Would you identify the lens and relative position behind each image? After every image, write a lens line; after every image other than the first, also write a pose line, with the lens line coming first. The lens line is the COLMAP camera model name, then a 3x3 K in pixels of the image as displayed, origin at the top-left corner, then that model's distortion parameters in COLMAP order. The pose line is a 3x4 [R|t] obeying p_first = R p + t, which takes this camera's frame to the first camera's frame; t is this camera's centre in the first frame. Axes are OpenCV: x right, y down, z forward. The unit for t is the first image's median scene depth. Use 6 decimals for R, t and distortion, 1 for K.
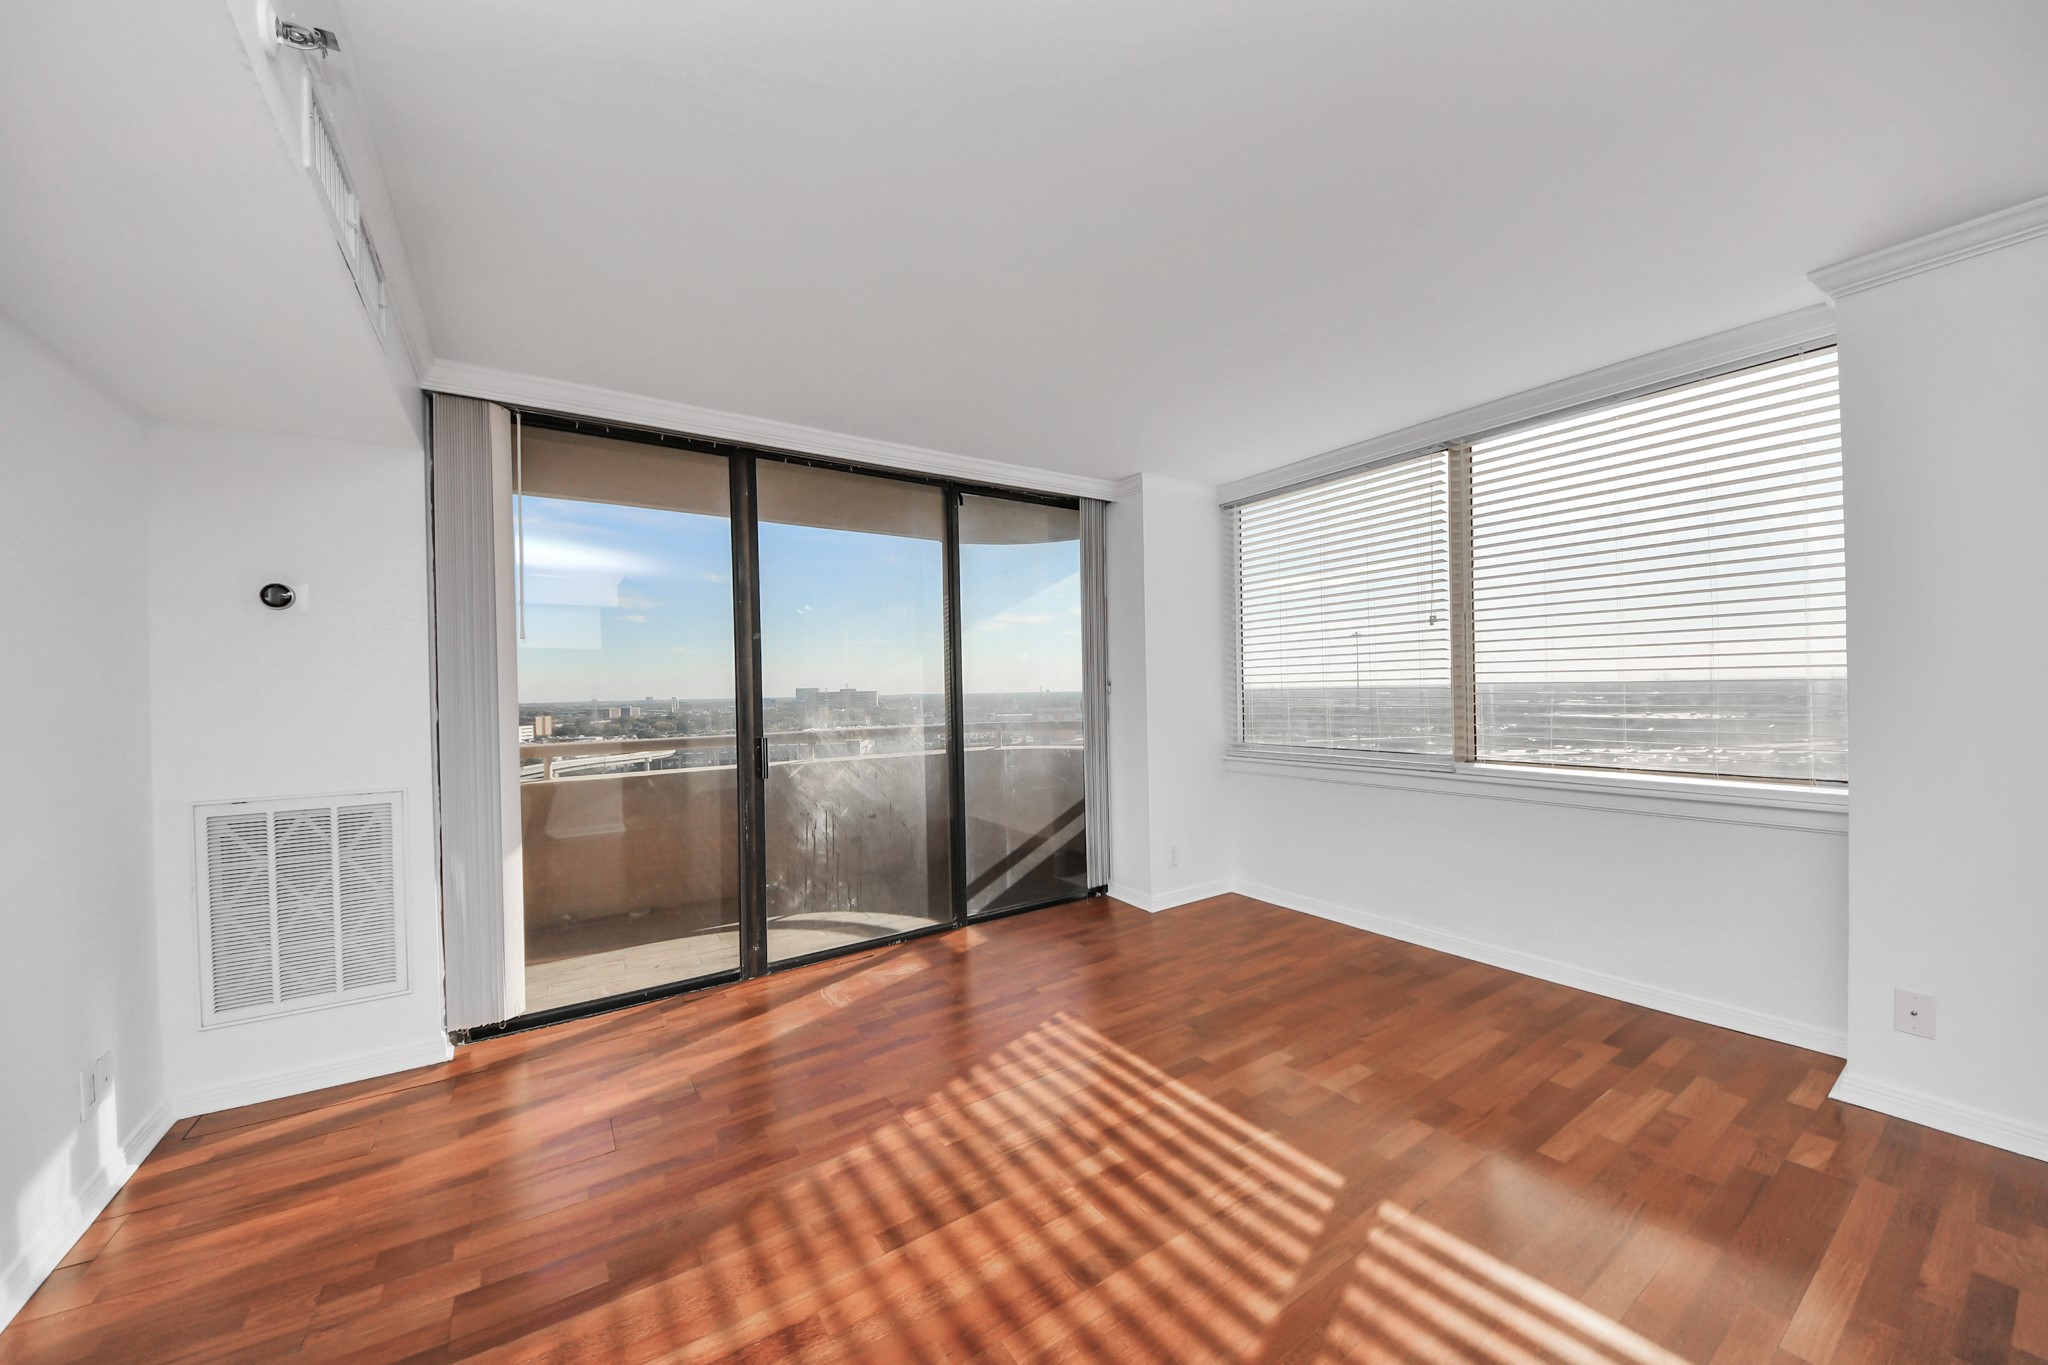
lens RADIAL K [[722.7, 0, 1029.0], [0, 722.7, 686.9], [0, 0, 1]] dist [0.042486, -0.027767]
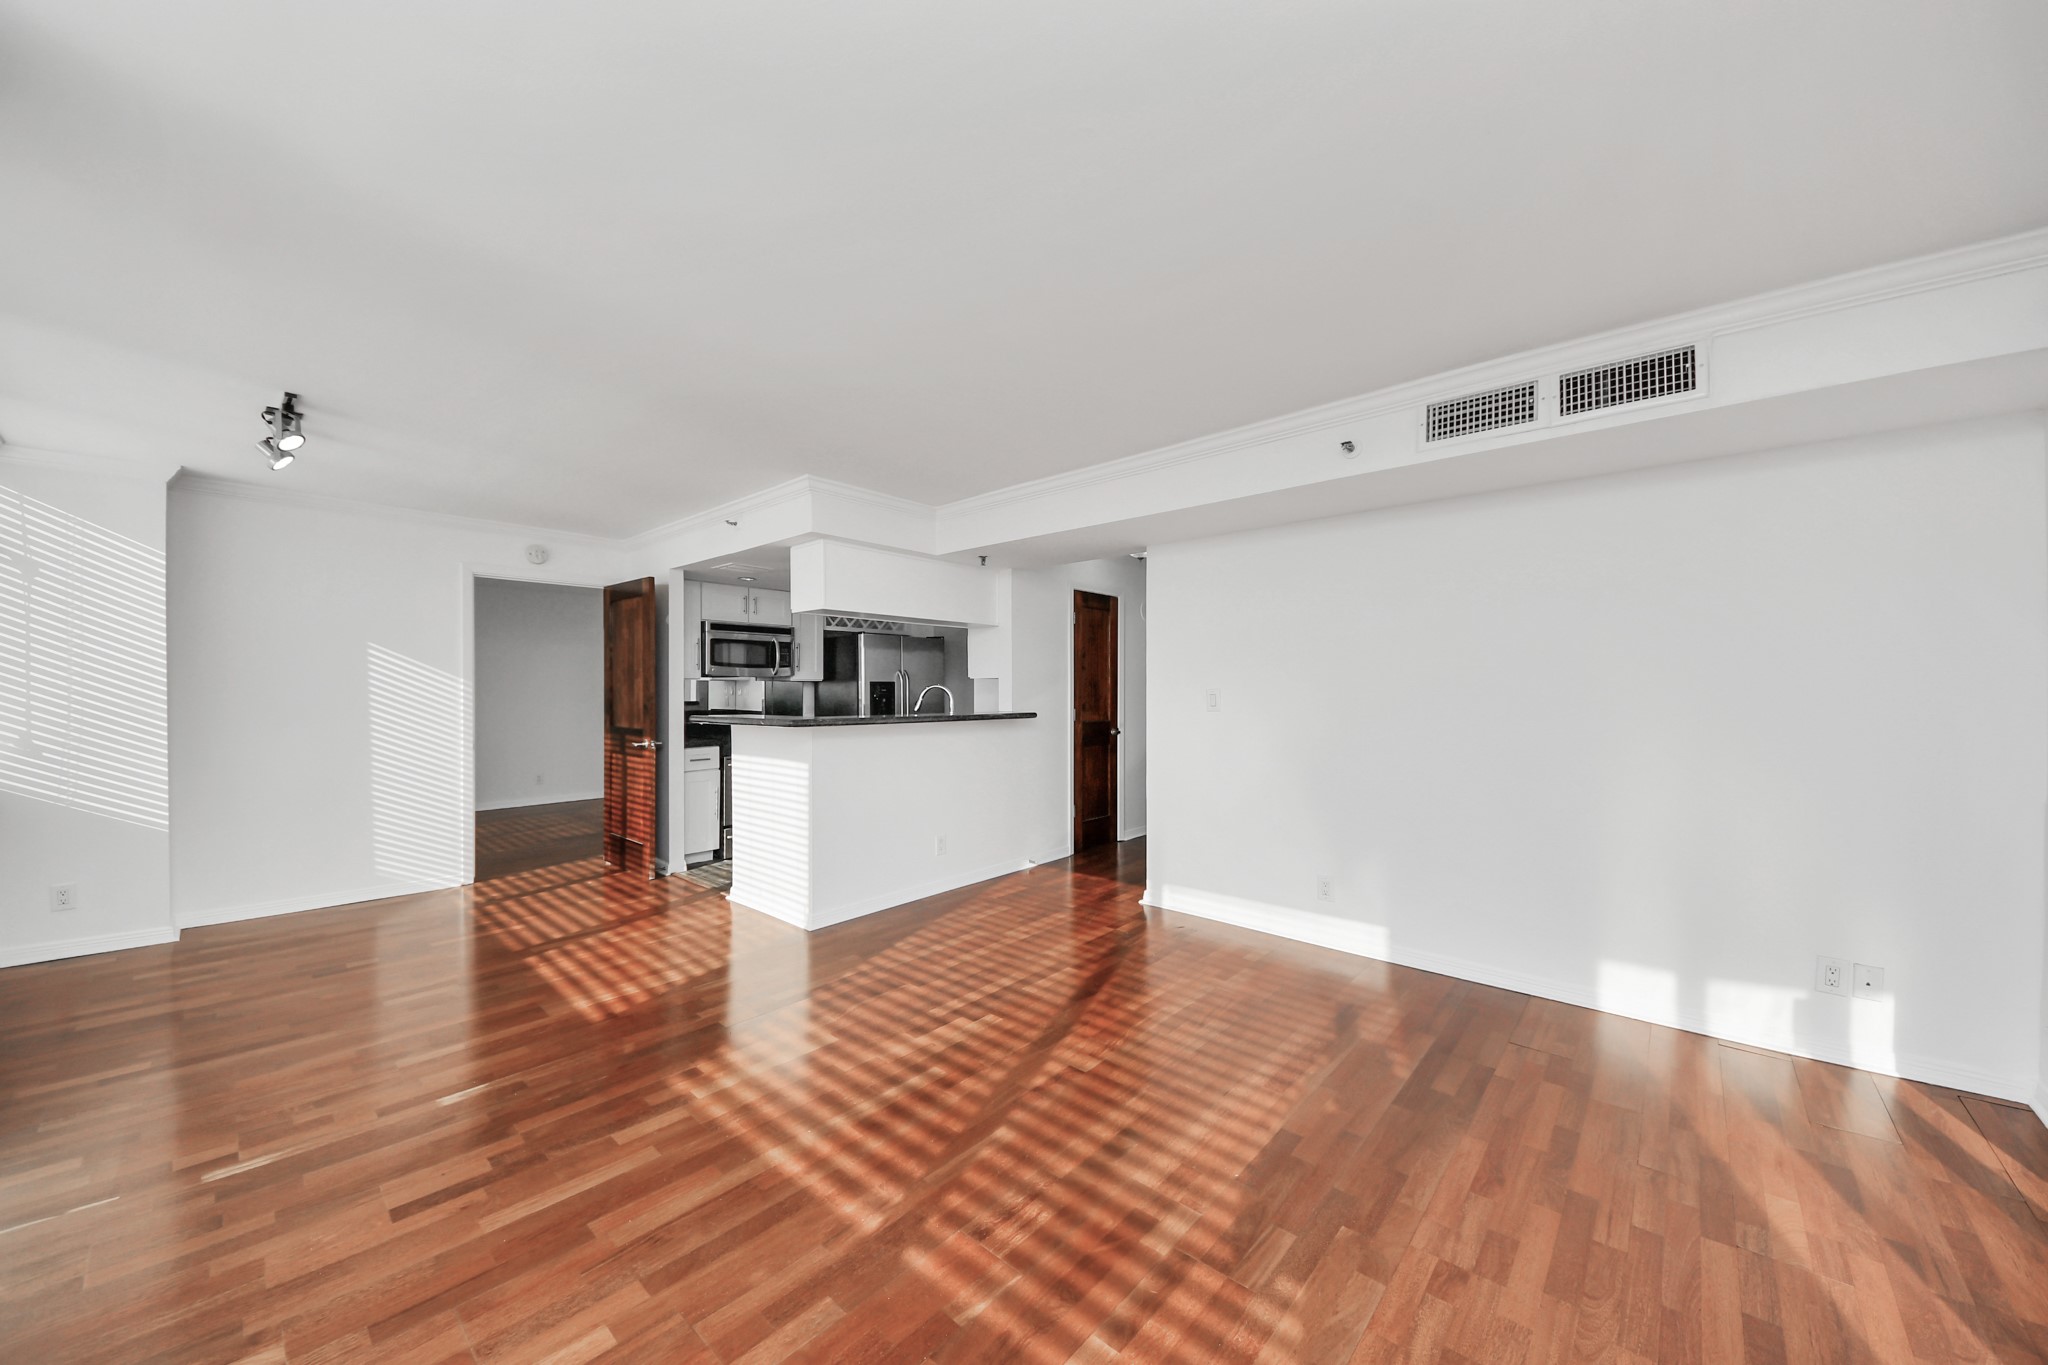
lens RADIAL K [[722.7, 0, 1029.0], [0, 722.7, 686.9], [0, 0, 1]] dist [0.042486, -0.027767]
pose [[-0.966762, 0.022552, -0.254682, 0.287235], [0.023791, 0.999715, -0.001787, -0.009038], [0.254569, -0.007787, -0.967023, 1.114769]]
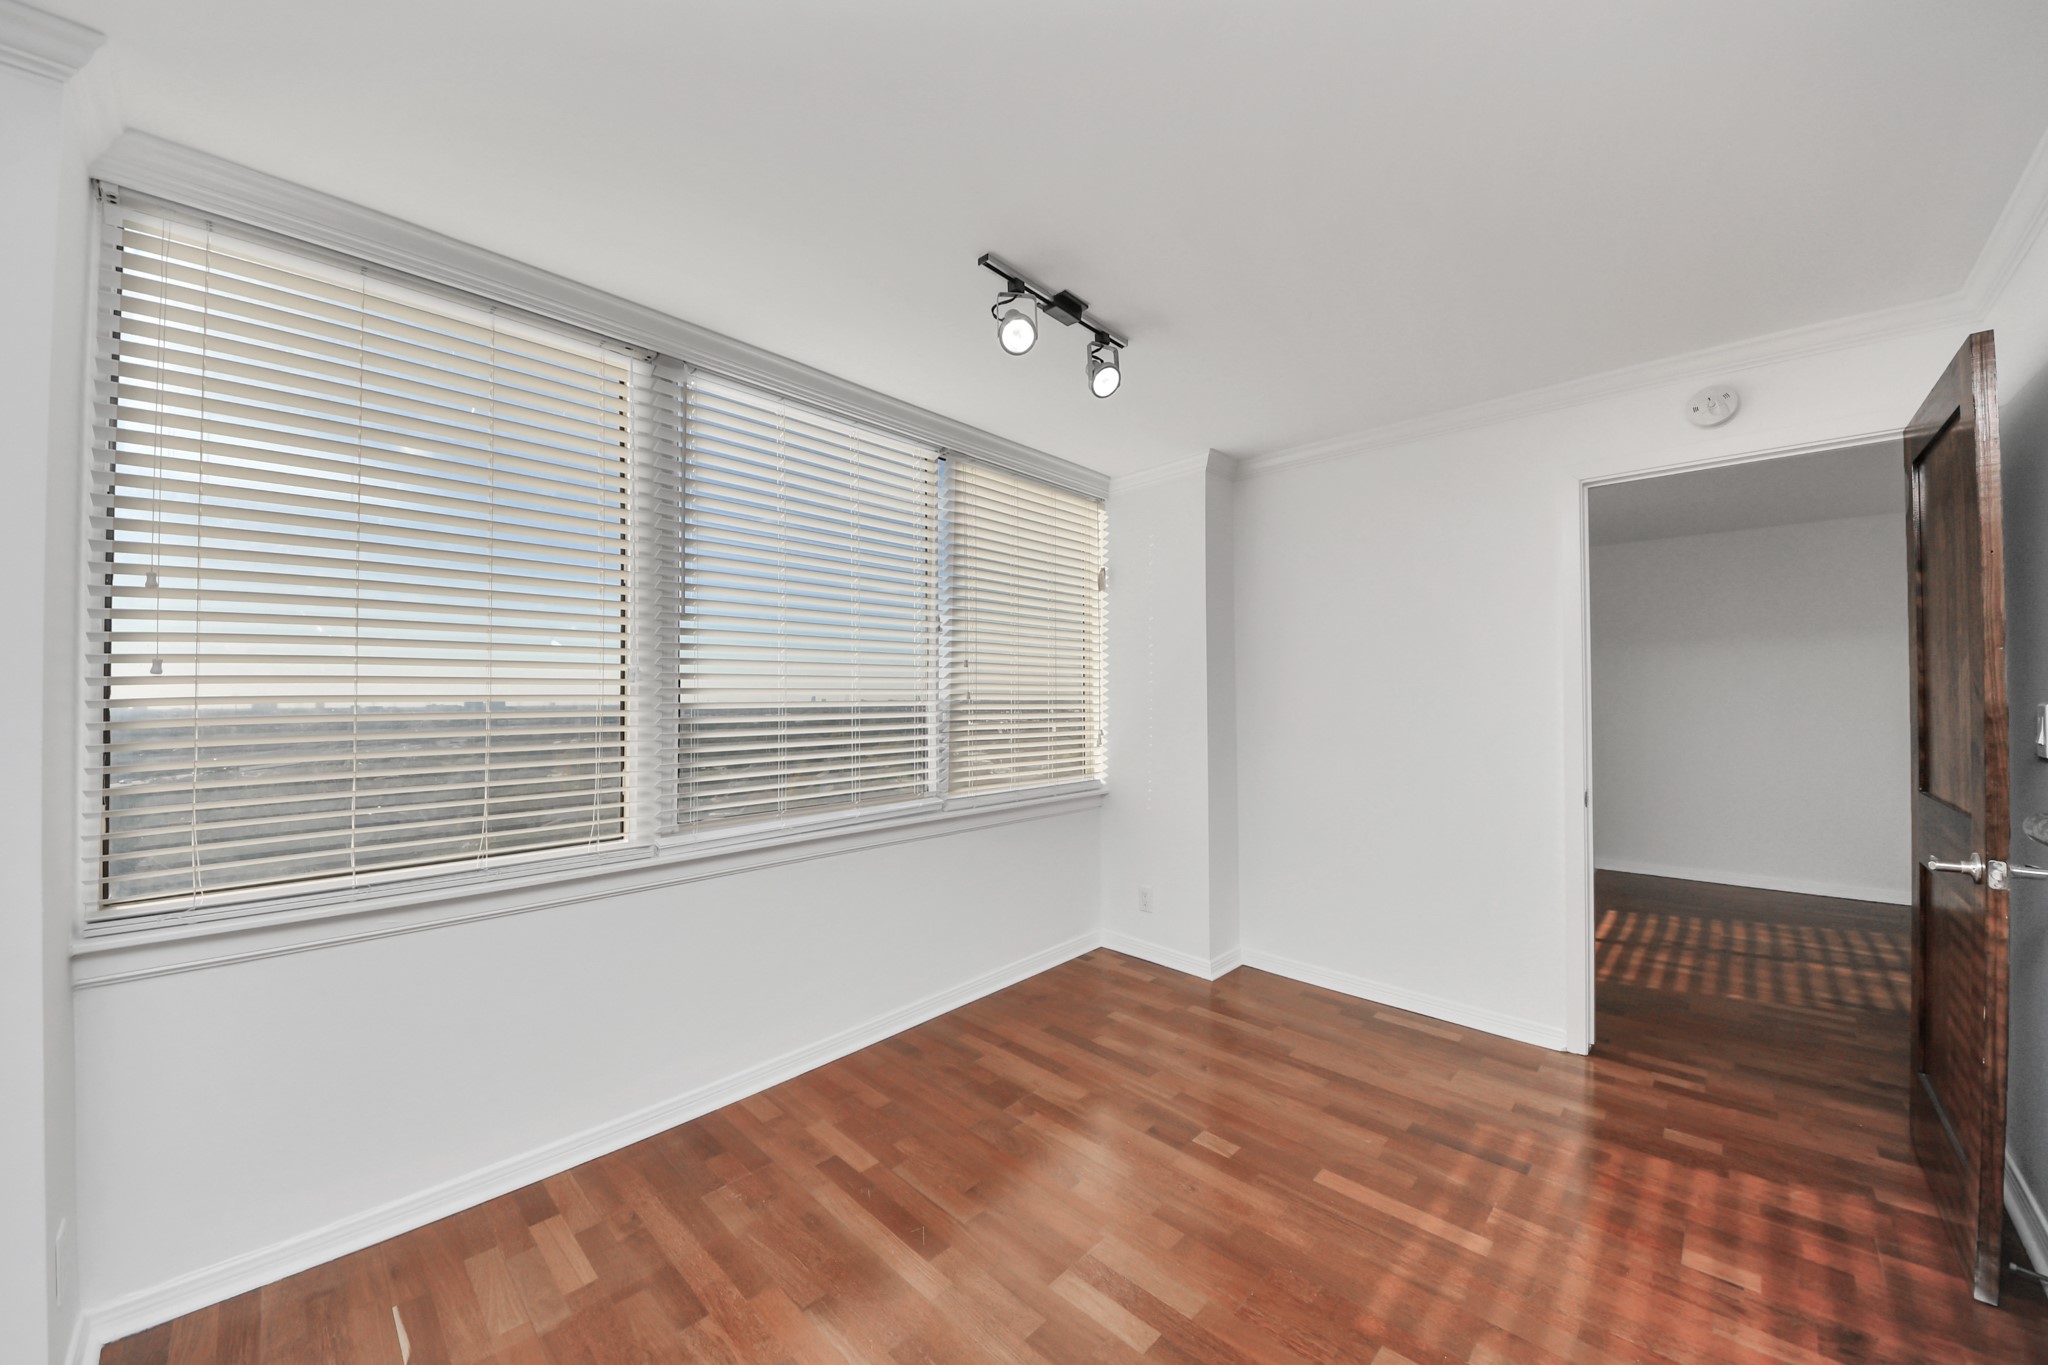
lens RADIAL K [[722.7, 0, 1029.0], [0, 722.7, 686.9], [0, 0, 1]] dist [0.042486, -0.027767]
pose [[-0.218627, 0.038153, 0.975062, 0.349371], [0.006093, 0.999269, -0.037734, -0.018203], [-0.975789, -0.002308, -0.218700, 0.132935]]
